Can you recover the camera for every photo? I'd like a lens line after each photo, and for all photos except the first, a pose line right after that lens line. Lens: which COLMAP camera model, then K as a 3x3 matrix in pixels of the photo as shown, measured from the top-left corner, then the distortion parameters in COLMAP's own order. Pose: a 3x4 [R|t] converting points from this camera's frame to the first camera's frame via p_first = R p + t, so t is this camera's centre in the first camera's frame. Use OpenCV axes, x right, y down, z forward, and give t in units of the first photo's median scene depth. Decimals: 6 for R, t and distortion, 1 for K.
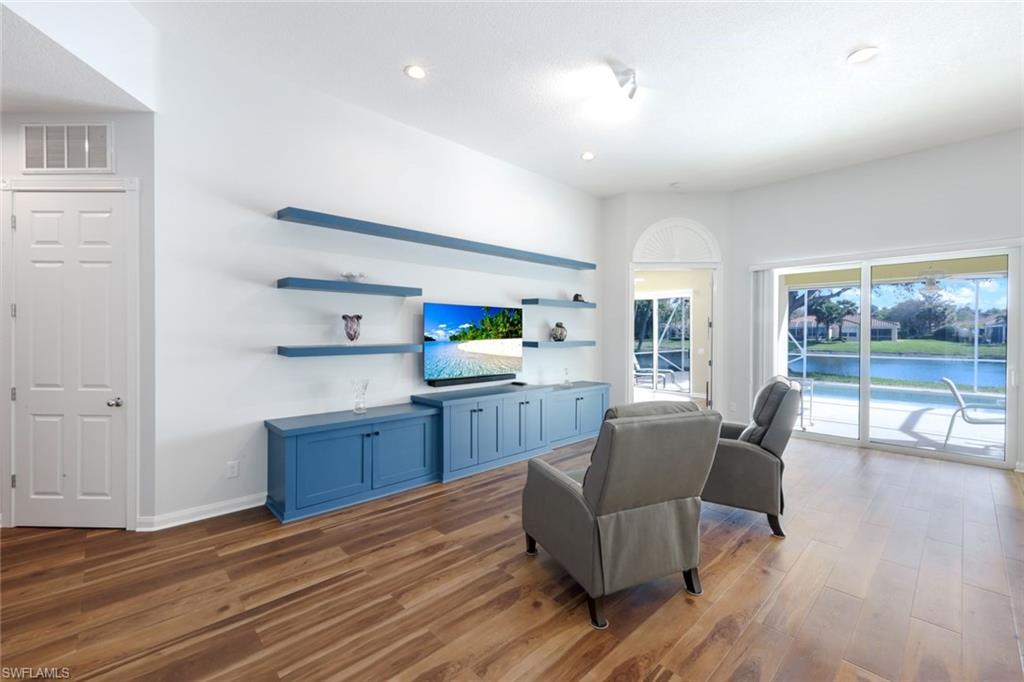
lens RADIAL K [[418.4, 0, 504.0], [0, 418.4, 336.5], [0, 0, 1]] dist [-0.000608, 0.000284]
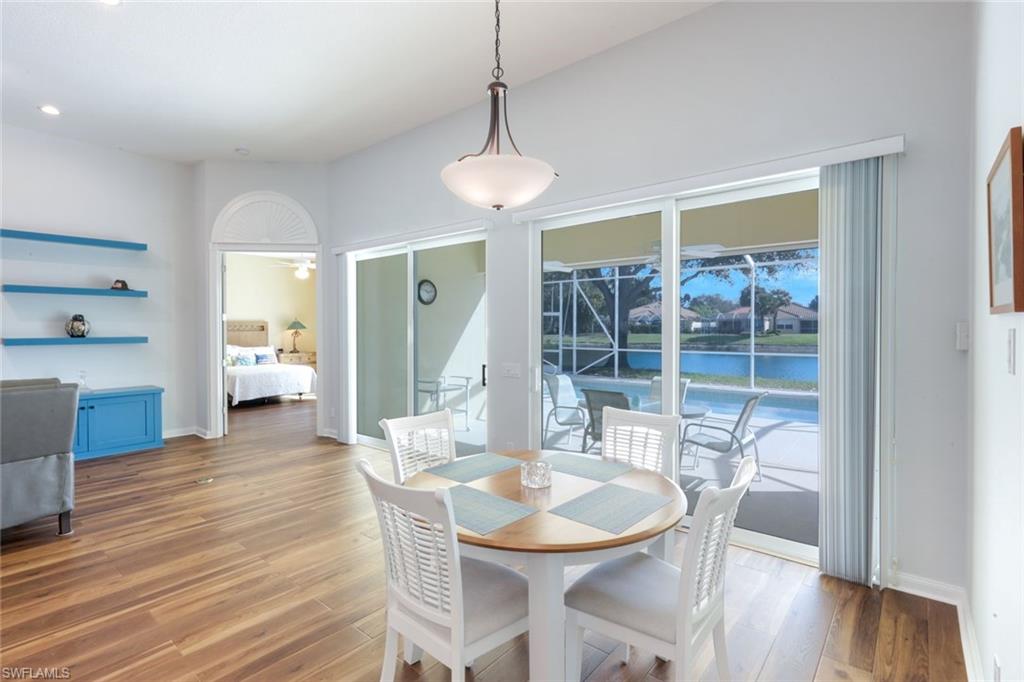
lens RADIAL K [[490.9, 0, 507.7], [0, 490.9, 337.8], [0, 0, 1]] dist [-0.014657, -0.000789]
pose [[0.992498, -0.007301, 0.122046, 0.847116], [0.005509, 0.999872, 0.015017, 0.001818], [-0.122140, -0.014232, 0.992411, -0.043631]]
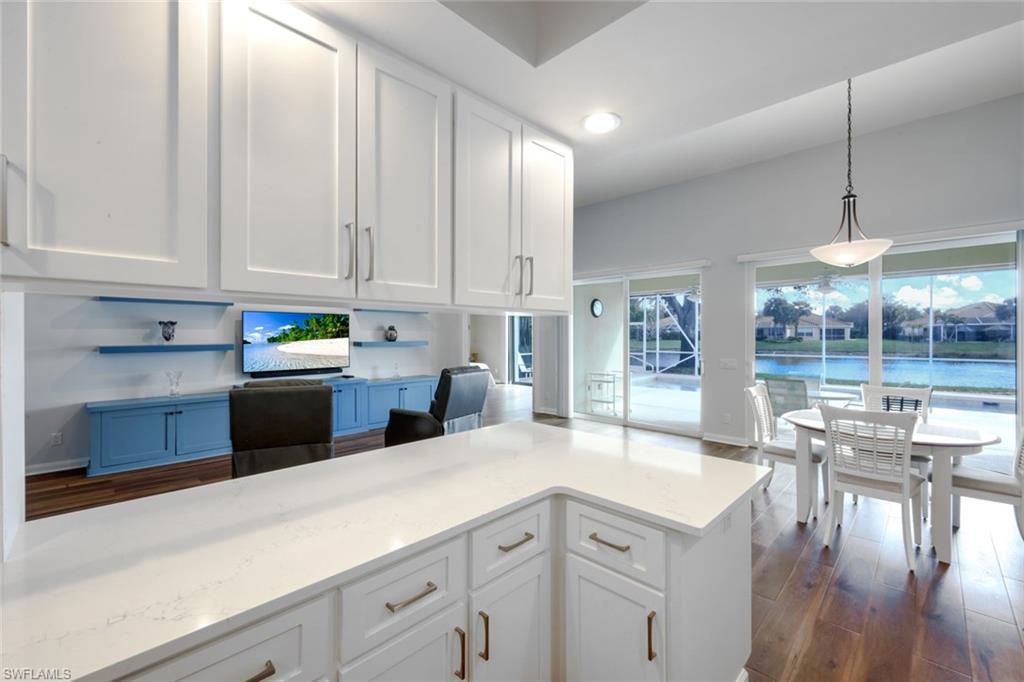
lens RADIAL K [[418.4, 0, 504.0], [0, 418.4, 336.5], [0, 0, 1]] dist [-0.000608, 0.000284]
pose [[0.999476, -0.004257, 0.032078, 0.414720], [0.004331, 0.999988, -0.002252, 0.001538], [-0.032068, 0.002390, 0.999483, -0.209482]]
